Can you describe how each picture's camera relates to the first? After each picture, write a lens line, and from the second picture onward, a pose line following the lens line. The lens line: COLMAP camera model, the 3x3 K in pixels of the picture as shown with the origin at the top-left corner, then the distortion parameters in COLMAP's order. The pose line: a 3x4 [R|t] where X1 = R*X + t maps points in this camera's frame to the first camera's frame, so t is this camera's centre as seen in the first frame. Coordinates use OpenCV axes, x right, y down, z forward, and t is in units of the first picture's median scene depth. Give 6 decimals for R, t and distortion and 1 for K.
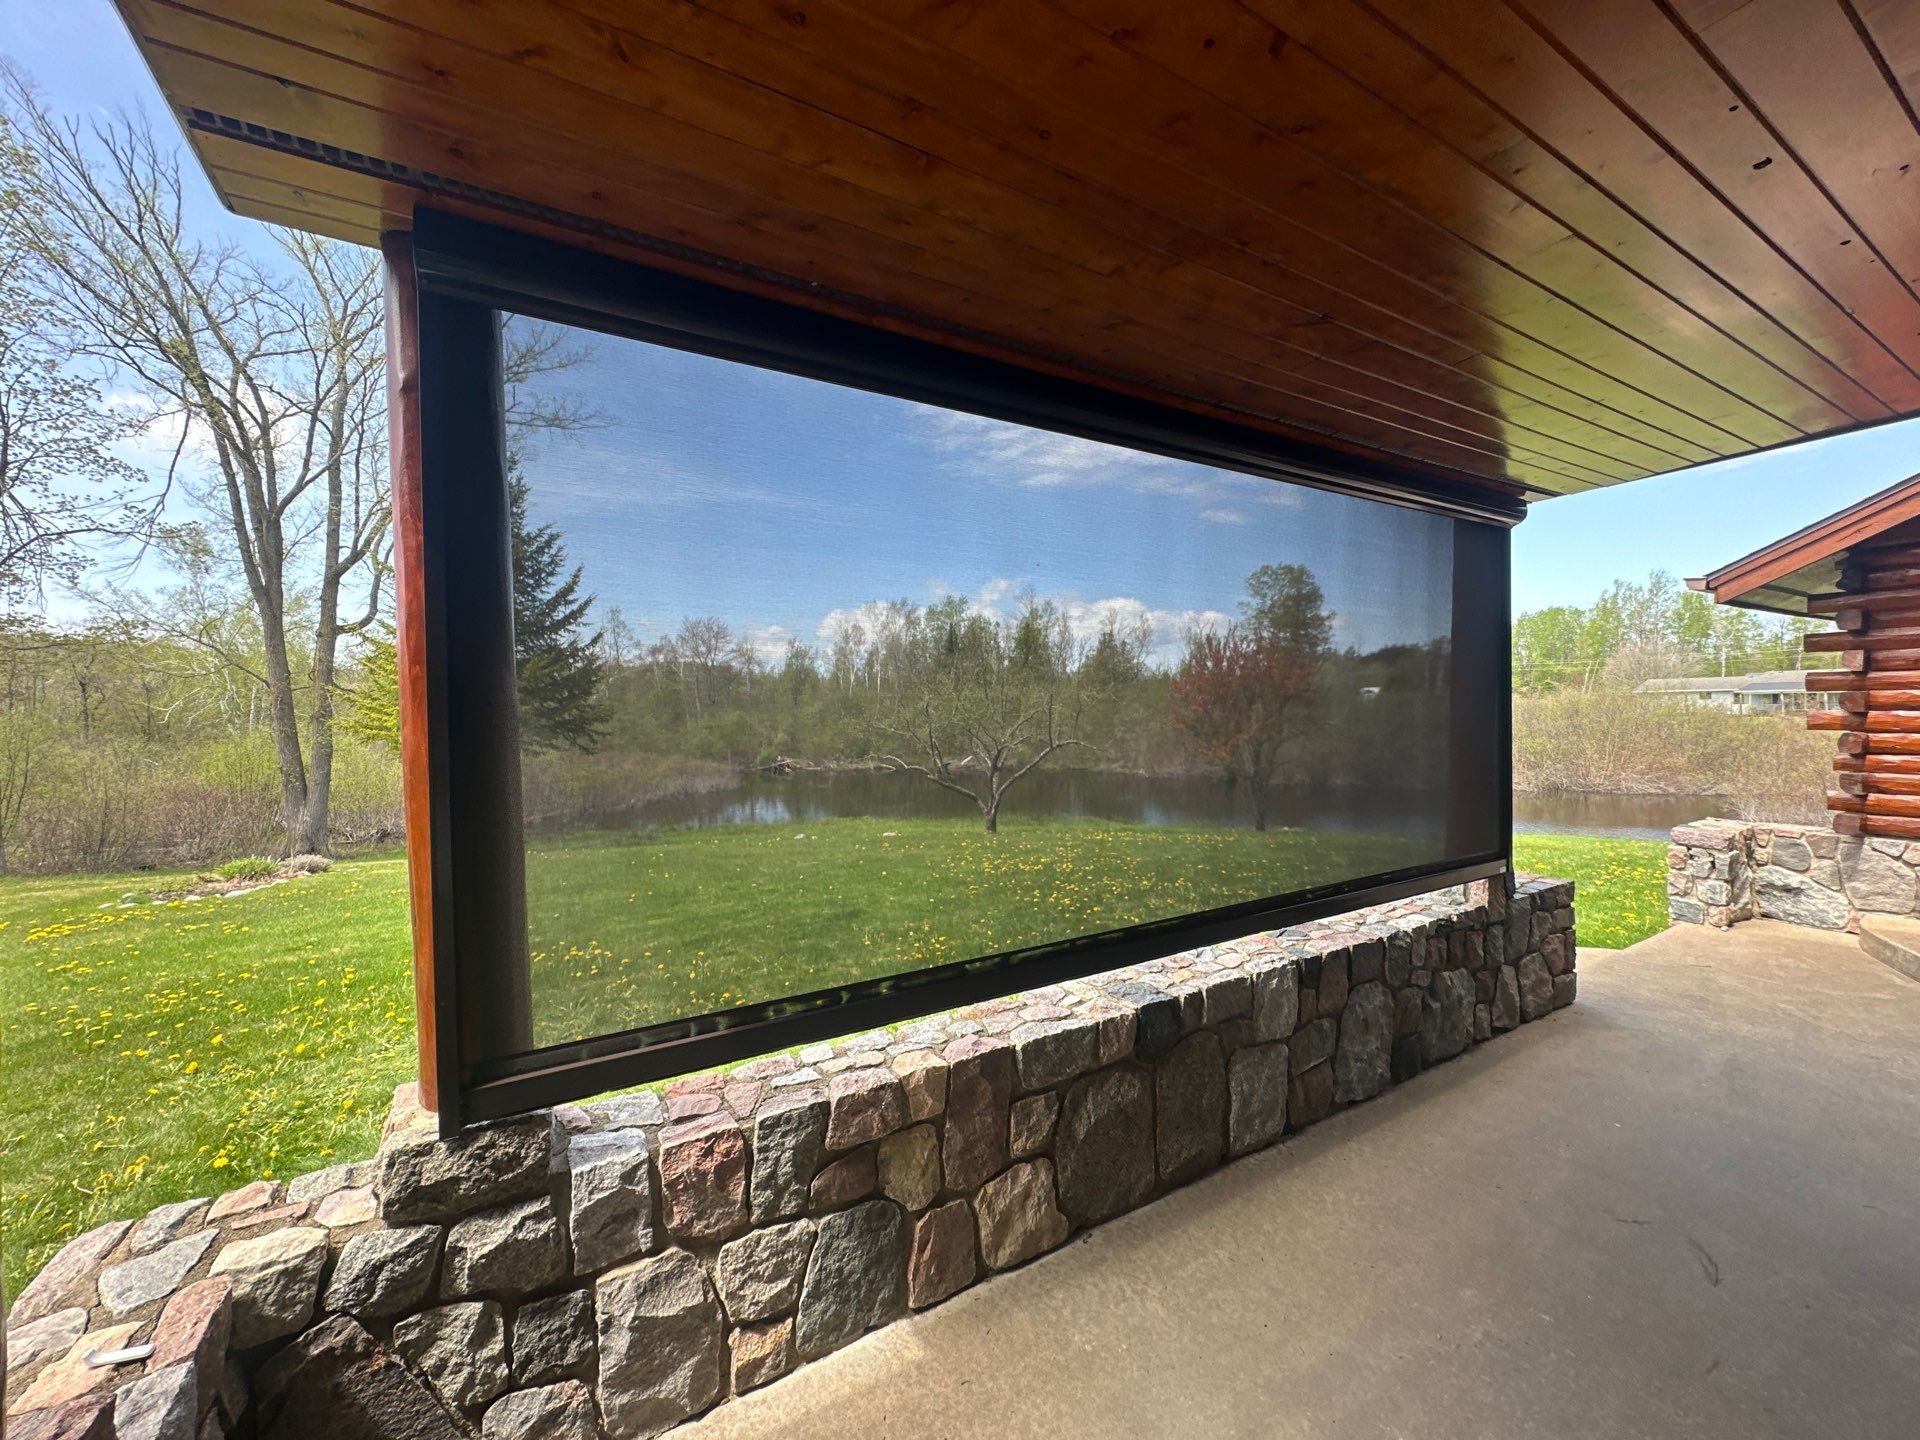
lens RADIAL K [[763.5, 0, 957.2], [0, 763.5, 723.1], [0, 0, 1]] dist [-0.001895, 0.000303]
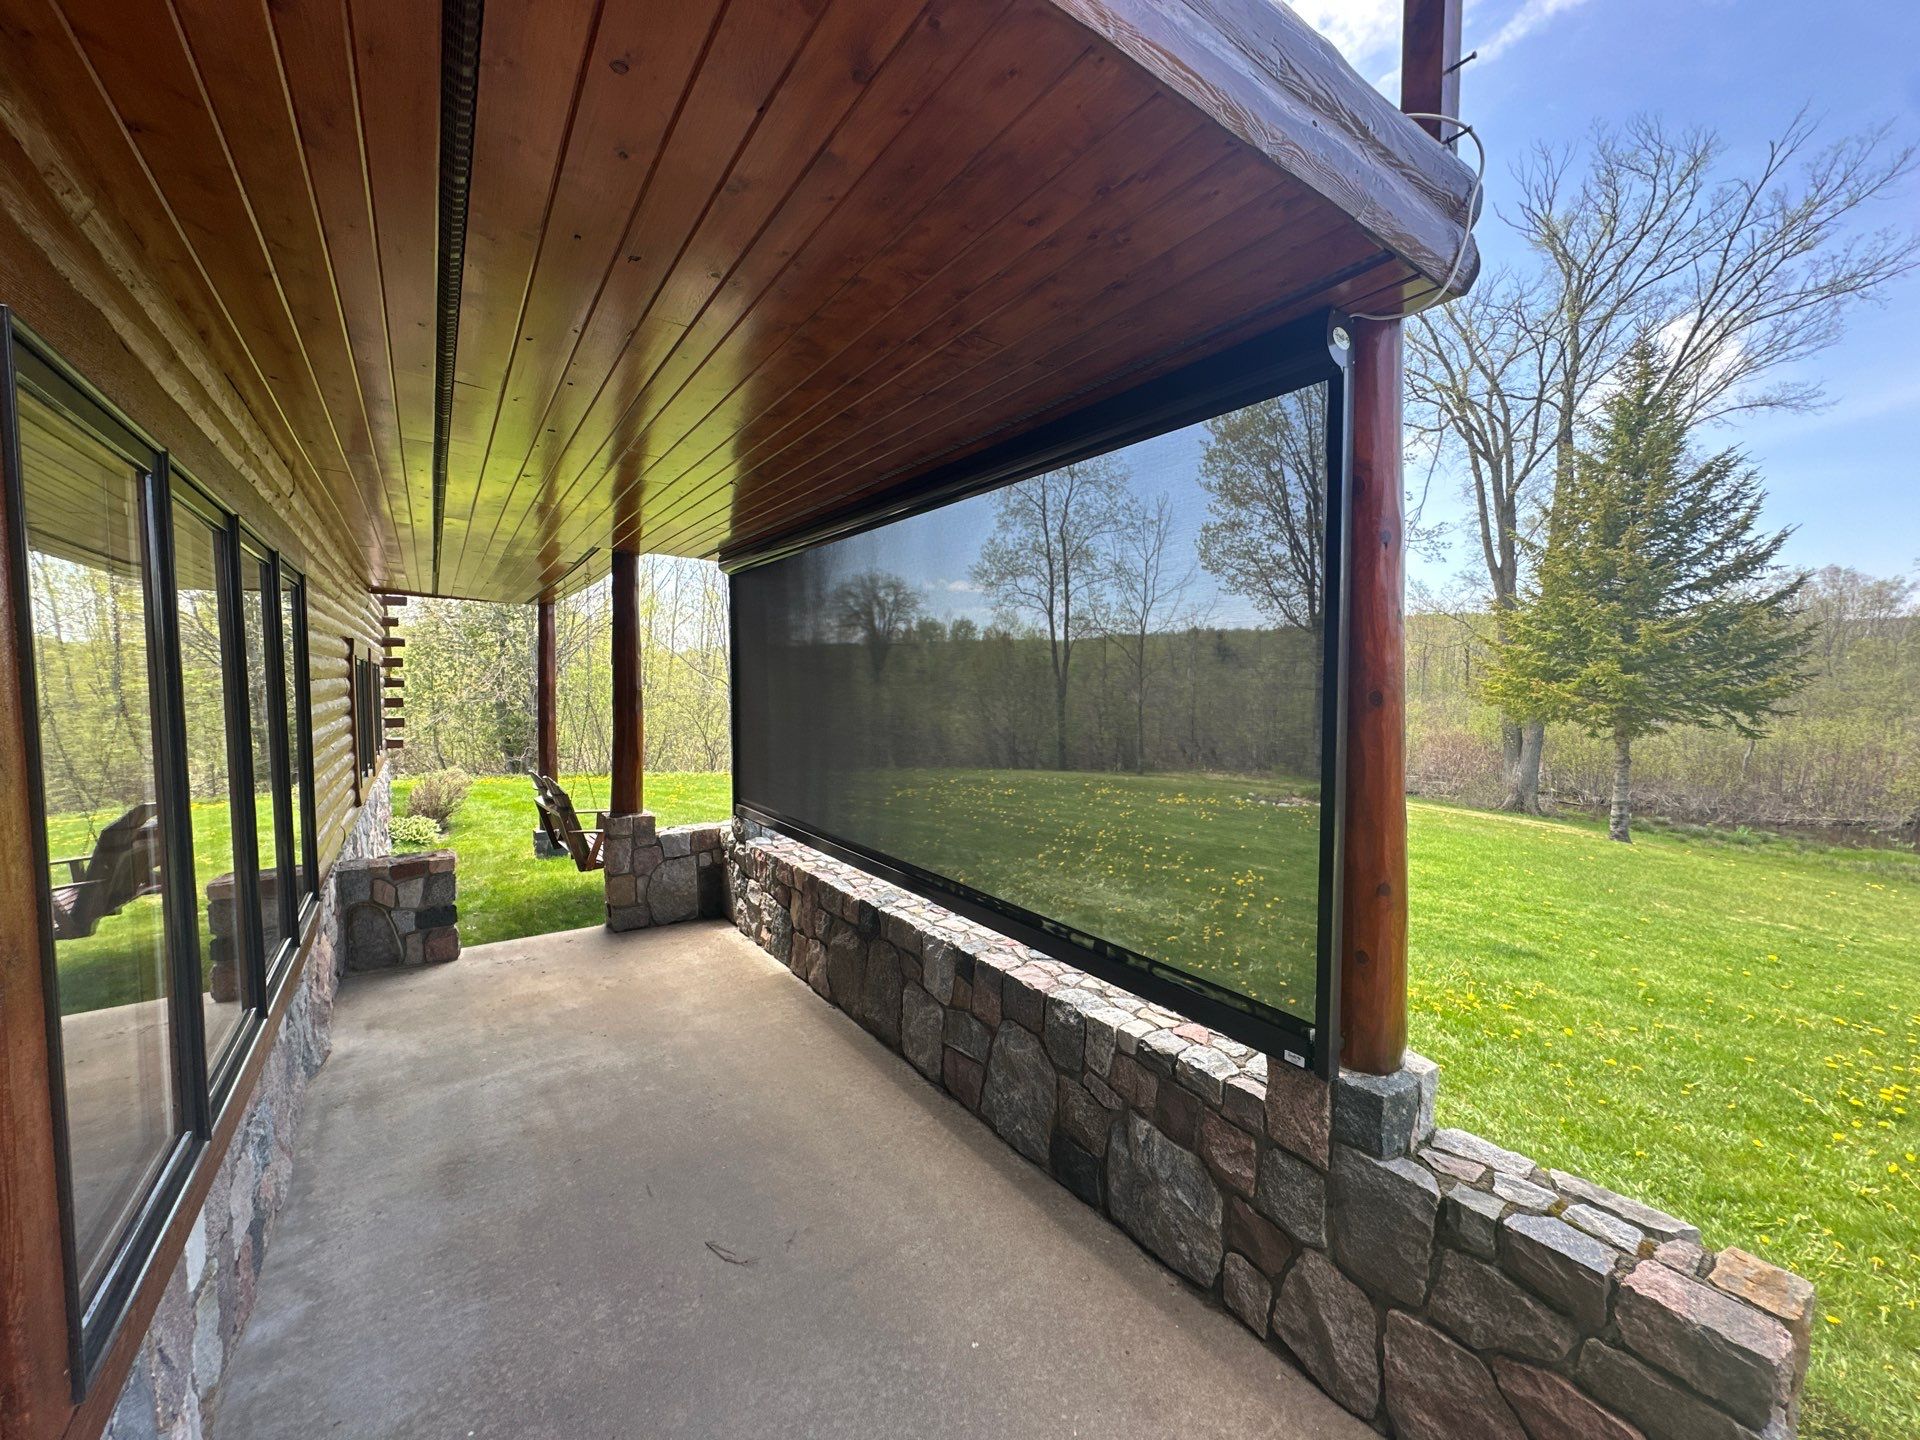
lens RADIAL K [[765.6, 0, 960.0], [0, 765.6, 720.0], [0, 0, 1]] dist [-0.000752, 0.000050]
pose [[0.074872, 0.071586, -0.994620, 1.479936], [-0.023773, 0.997265, 0.069987, -0.084405], [0.996910, 0.018405, 0.076369, 0.900763]]
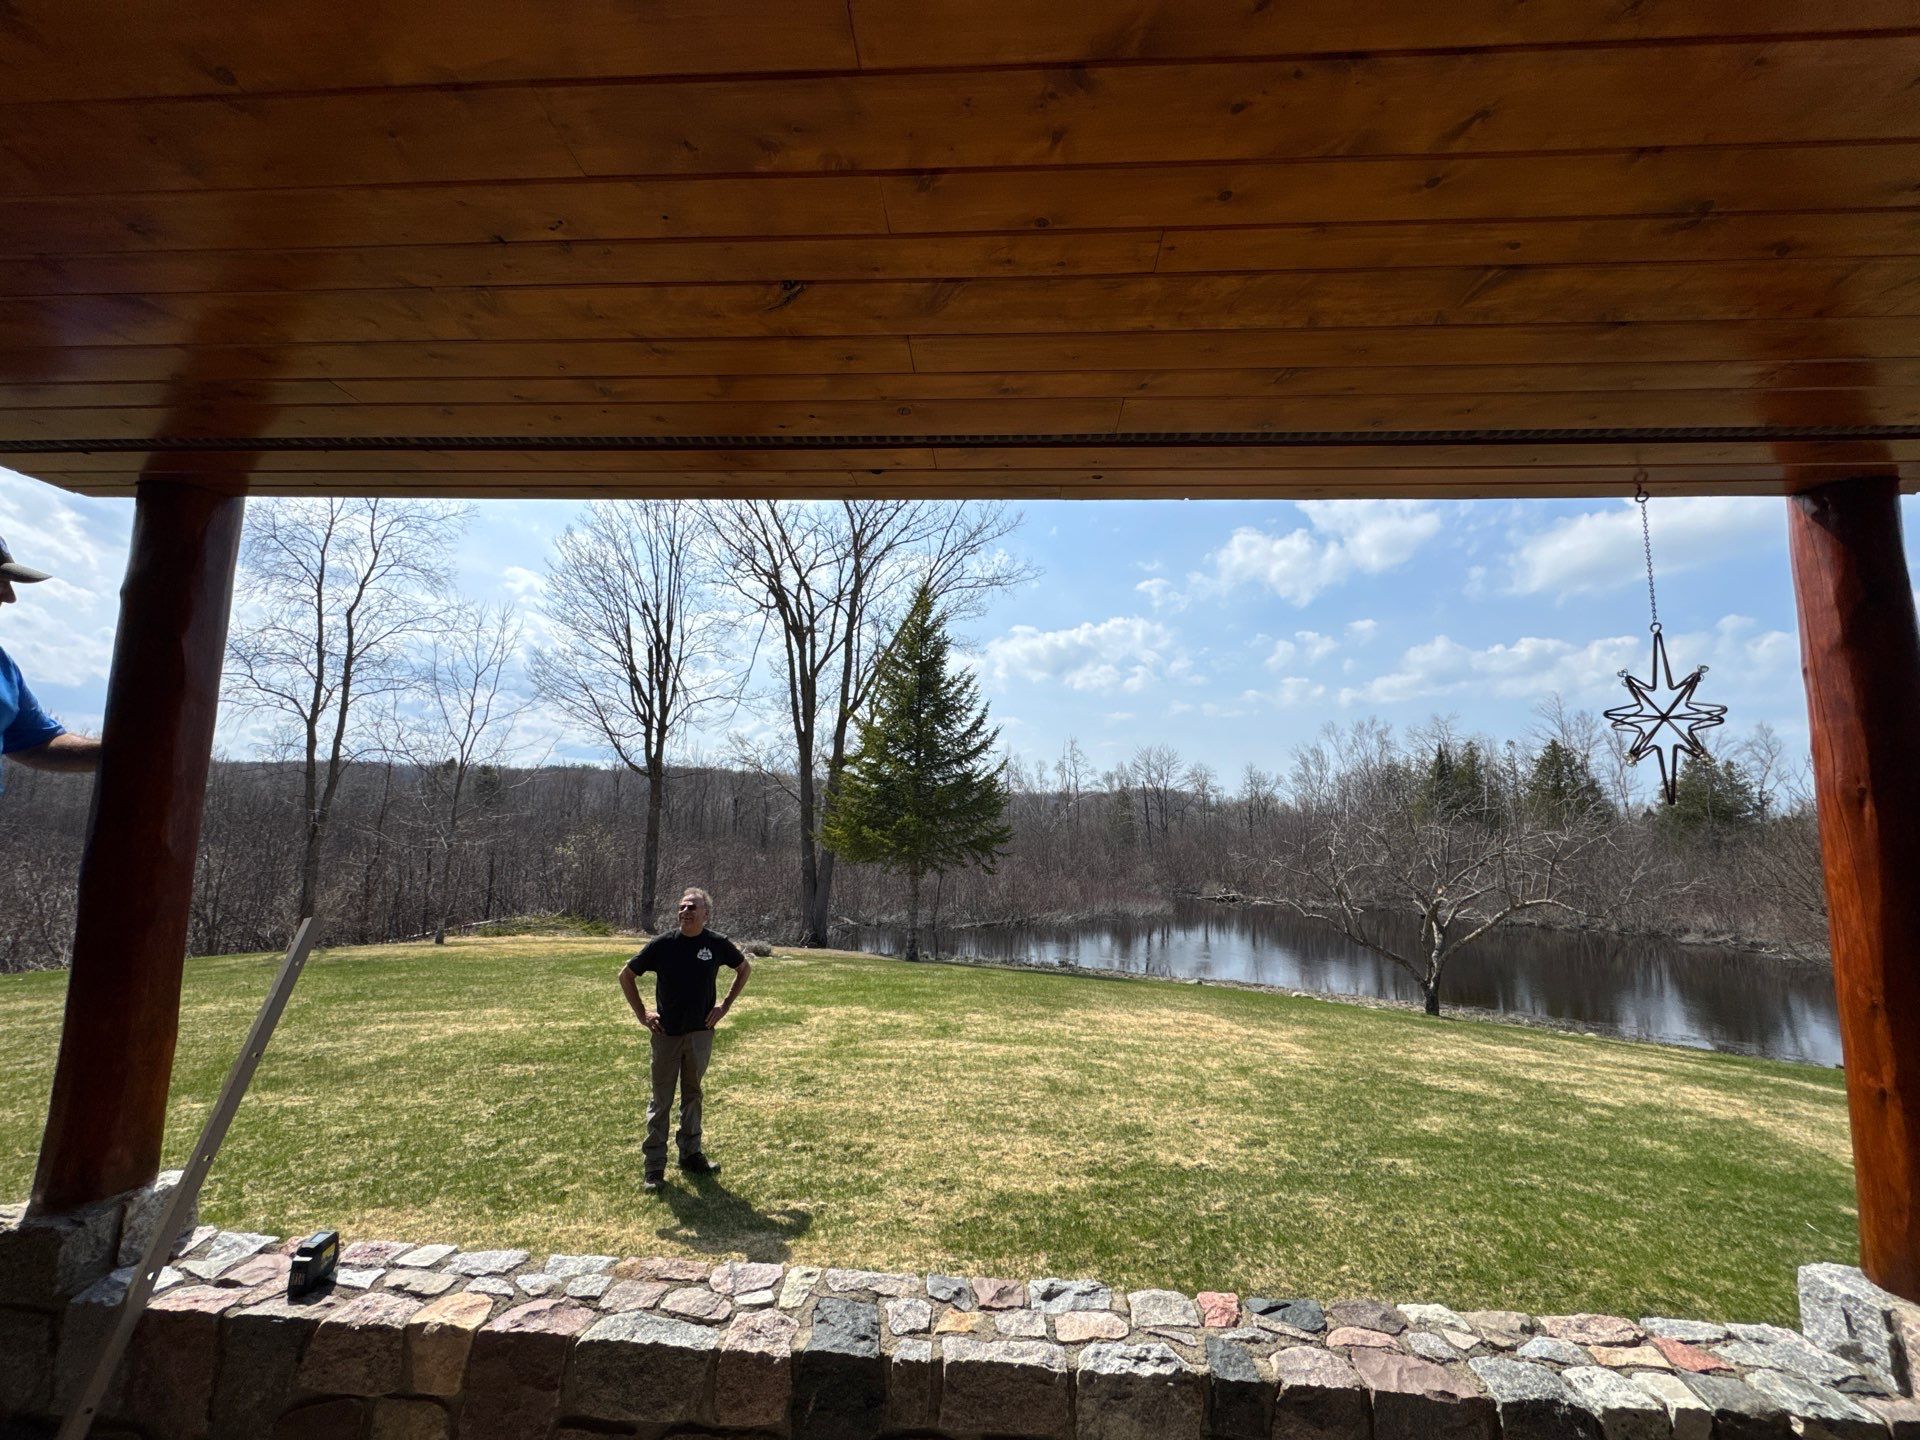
lens RADIAL K [[763.5, 0, 957.2], [0, 763.5, 723.1], [0, 0, 1]] dist [-0.001895, 0.000303]
pose [[0.826753, -0.041567, -0.561027, 0.610792], [-0.050350, 0.987797, -0.147385, -0.051536], [0.560307, 0.150099, 0.814572, 0.395360]]
